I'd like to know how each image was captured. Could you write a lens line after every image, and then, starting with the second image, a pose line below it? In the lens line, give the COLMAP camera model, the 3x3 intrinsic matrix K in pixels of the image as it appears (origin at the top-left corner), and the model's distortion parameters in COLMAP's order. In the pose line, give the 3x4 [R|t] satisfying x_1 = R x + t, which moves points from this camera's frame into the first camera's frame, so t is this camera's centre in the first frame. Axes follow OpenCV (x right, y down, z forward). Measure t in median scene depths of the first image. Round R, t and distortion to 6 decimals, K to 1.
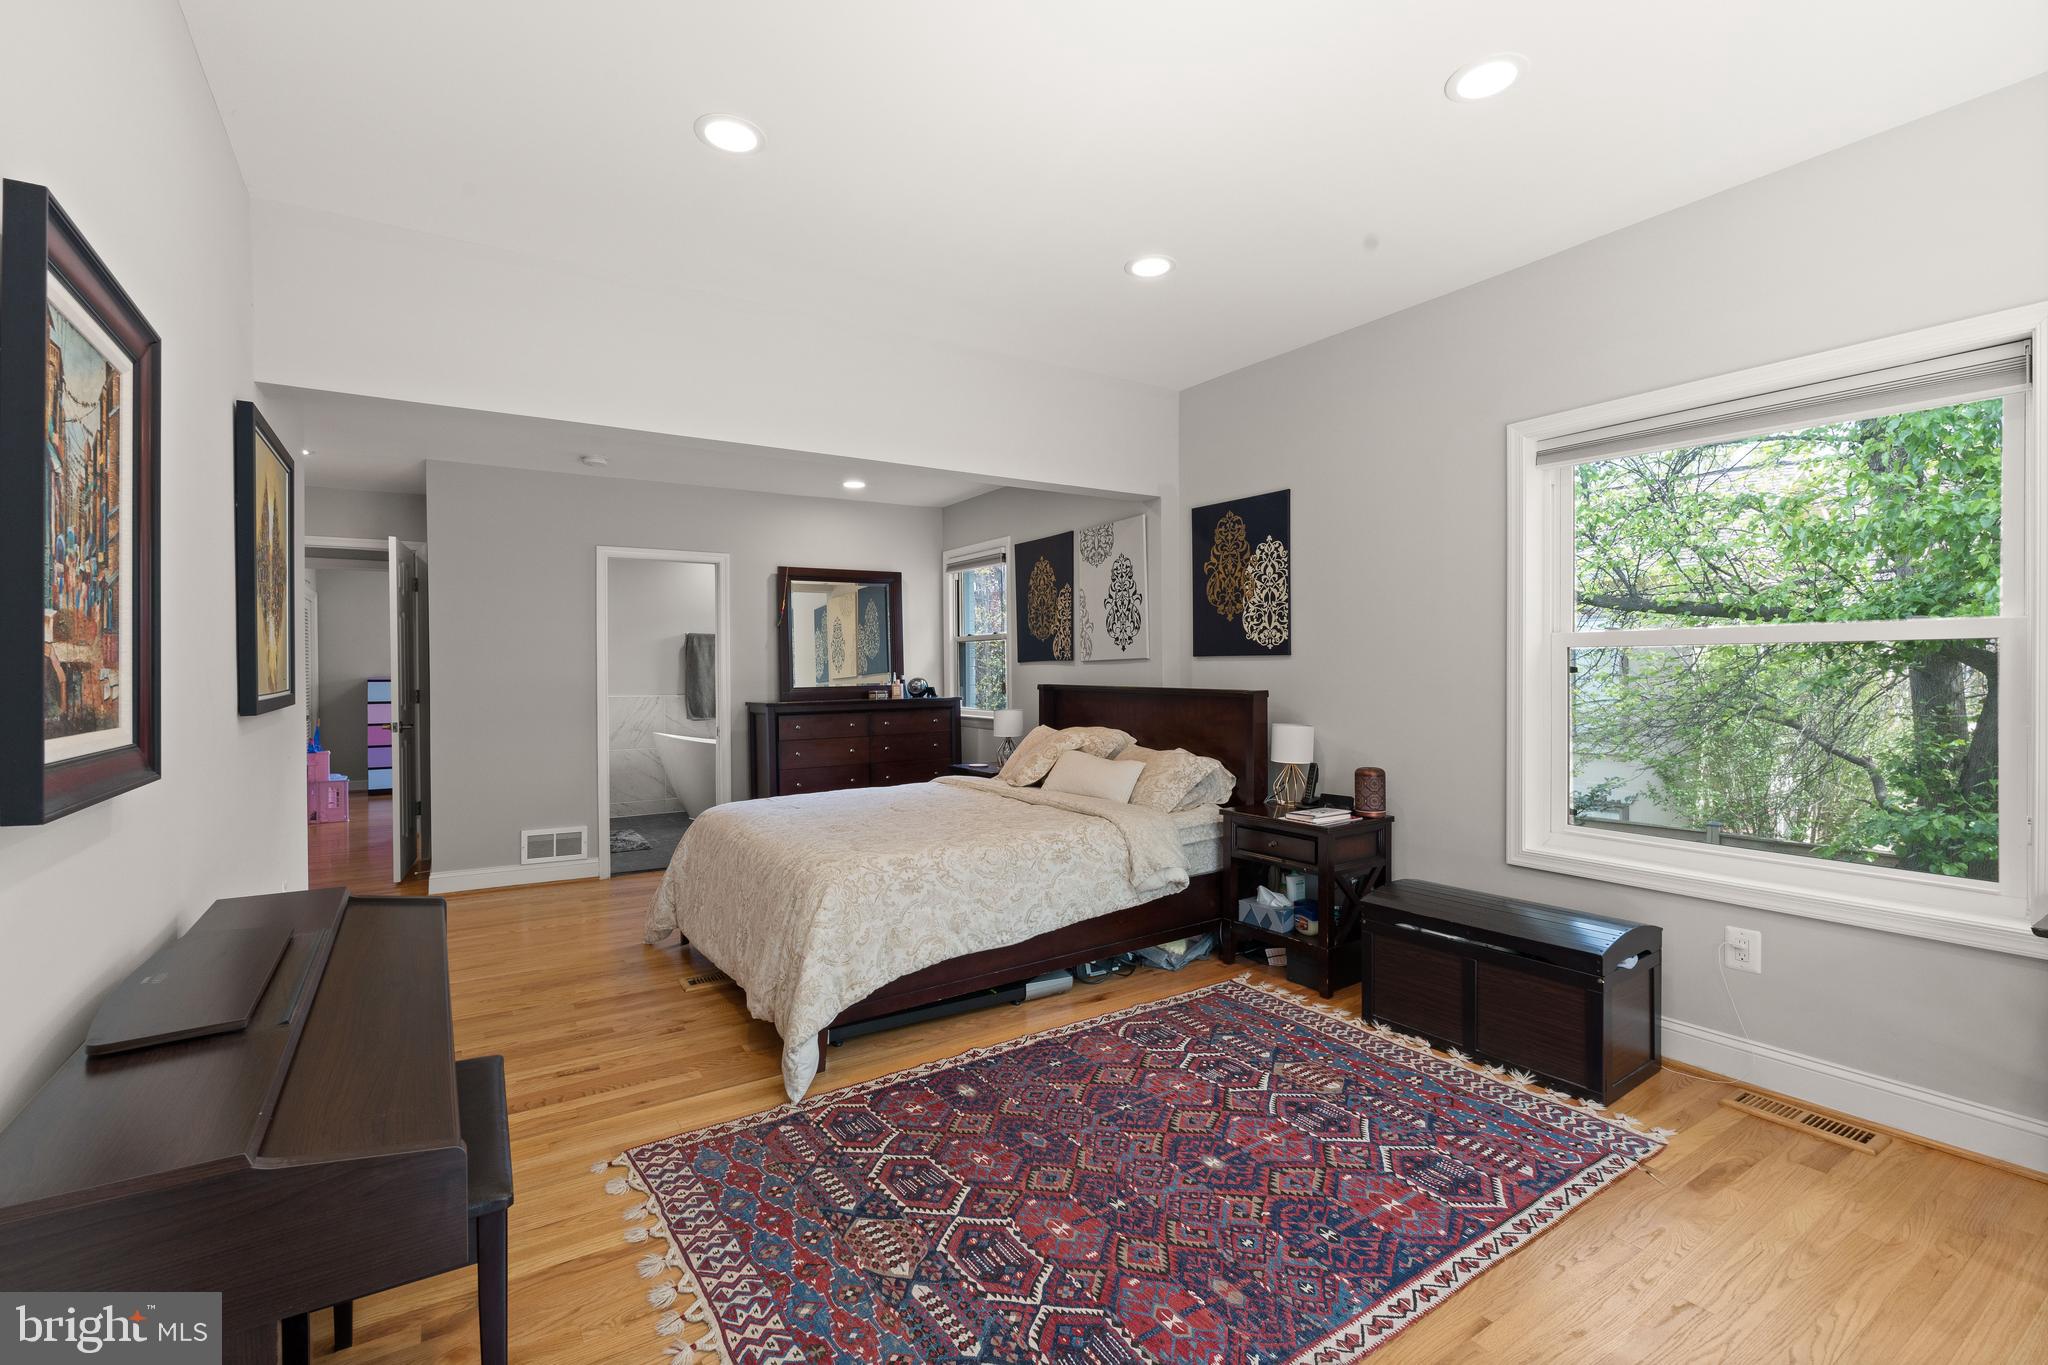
lens RADIAL K [[896.4, 0, 1039.2], [0, 896.4, 676.4], [0, 0, 1]] dist [-0.003539, -0.000721]
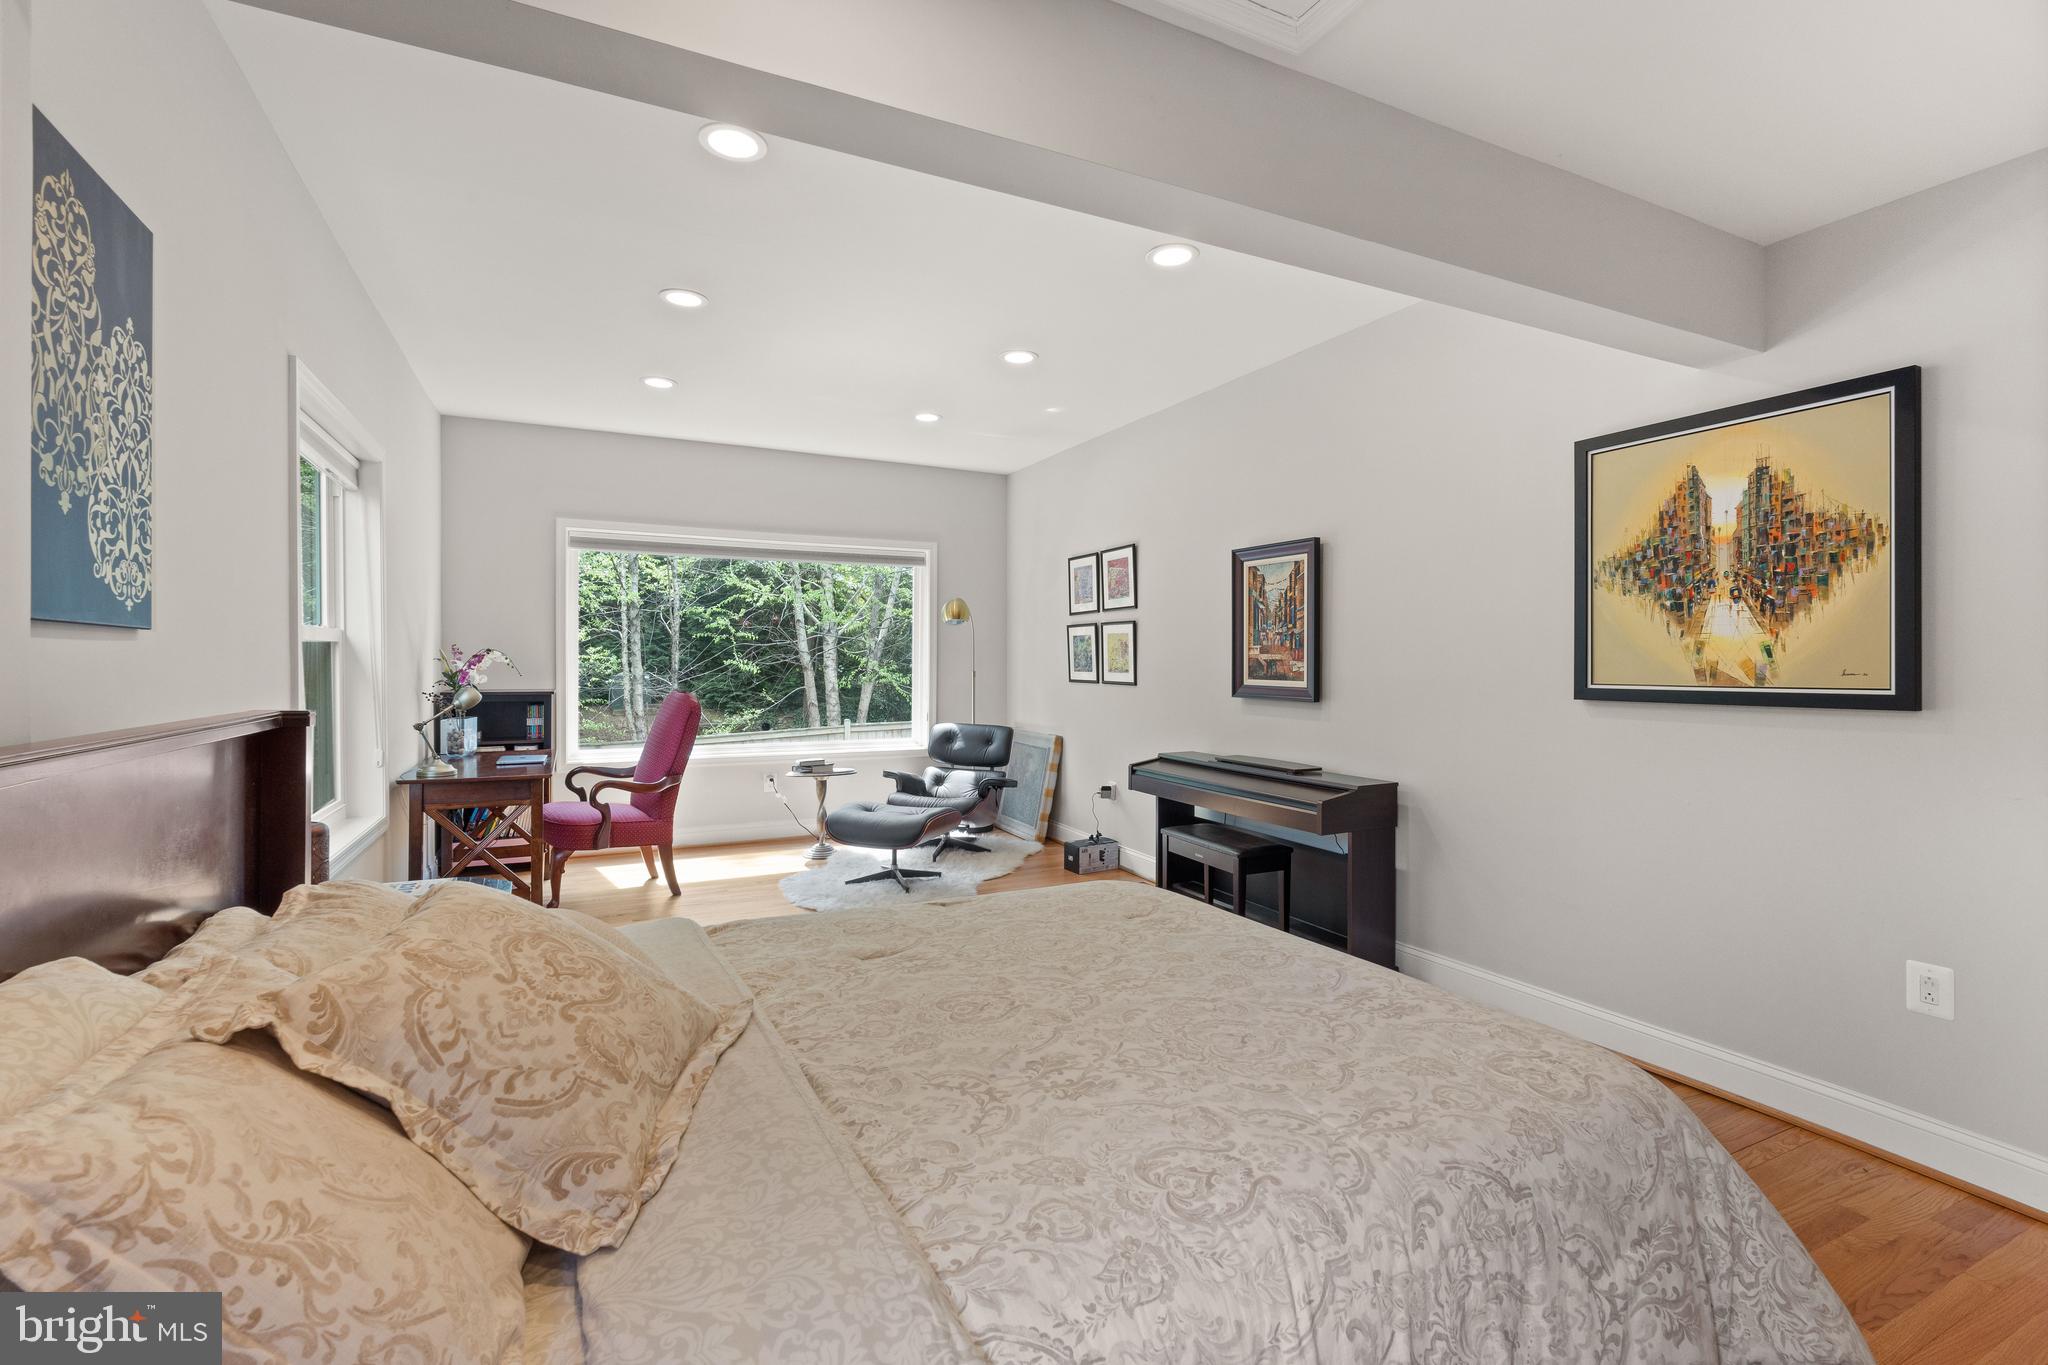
lens RADIAL K [[897.4, 0, 1012.7], [0, 897.4, 656.3], [0, 0, 1]] dist [0.000825, 0.000275]
pose [[-0.988606, 0.001804, 0.150517, -0.175455], [0.002335, 0.999992, 0.003352, -0.011172], [-0.150509, 0.003665, -0.988602, 1.301963]]
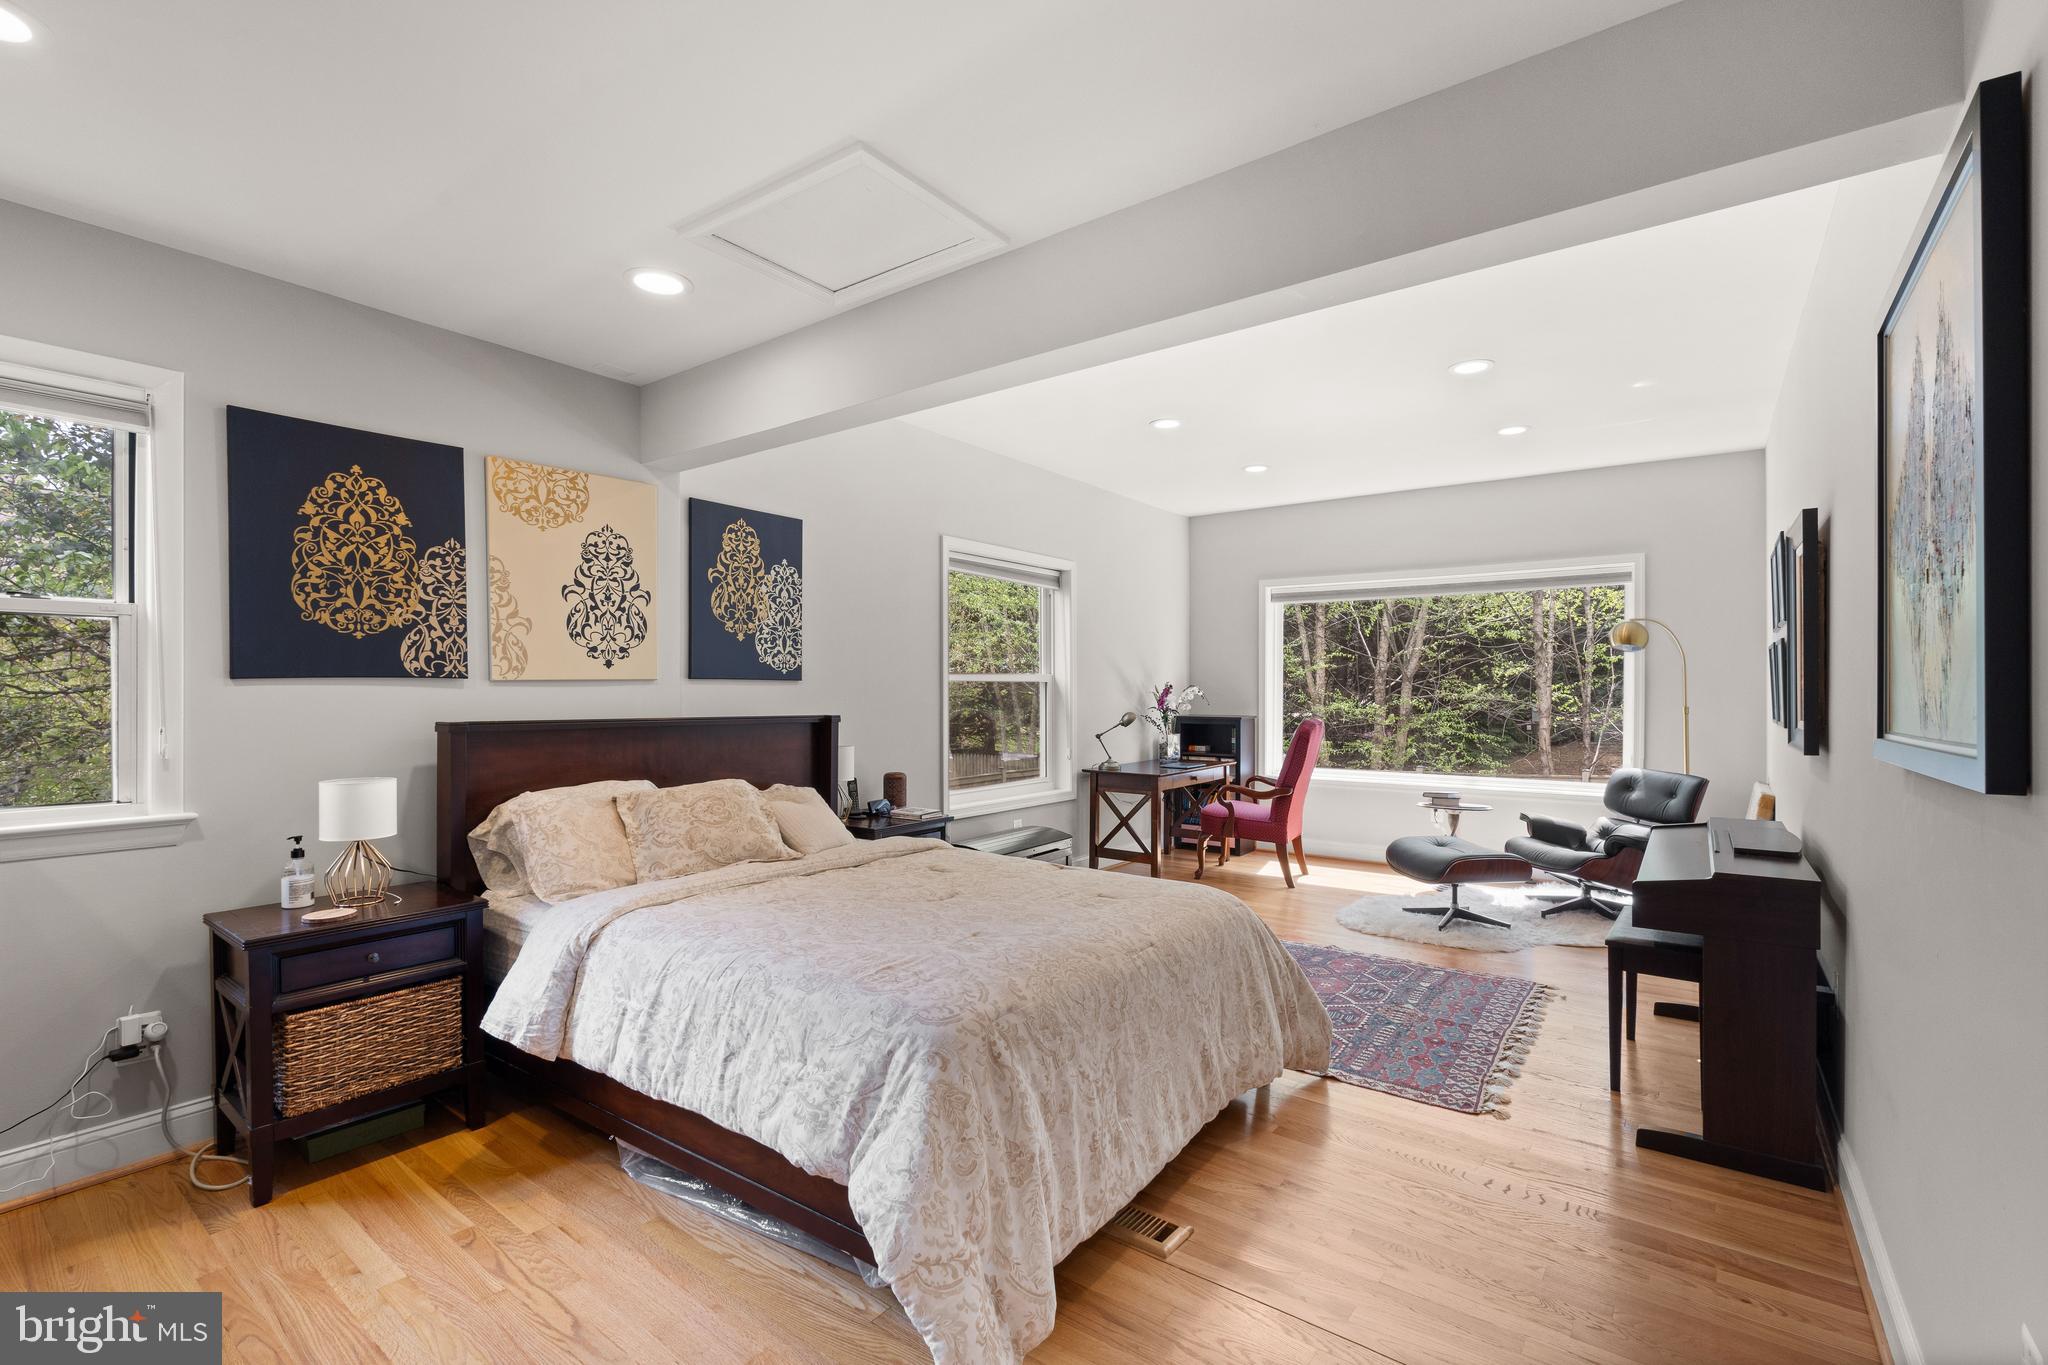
lens RADIAL K [[902.3, 0, 1023.0], [0, 902.3, 678.3], [0, 0, 1]] dist [-0.000865, -0.000026]
pose [[-0.324668, 0.016326, 0.945687, -0.756207], [0.007456, 0.999864, -0.014702, -0.008750], [-0.945799, 0.002278, -0.324745, 1.054340]]
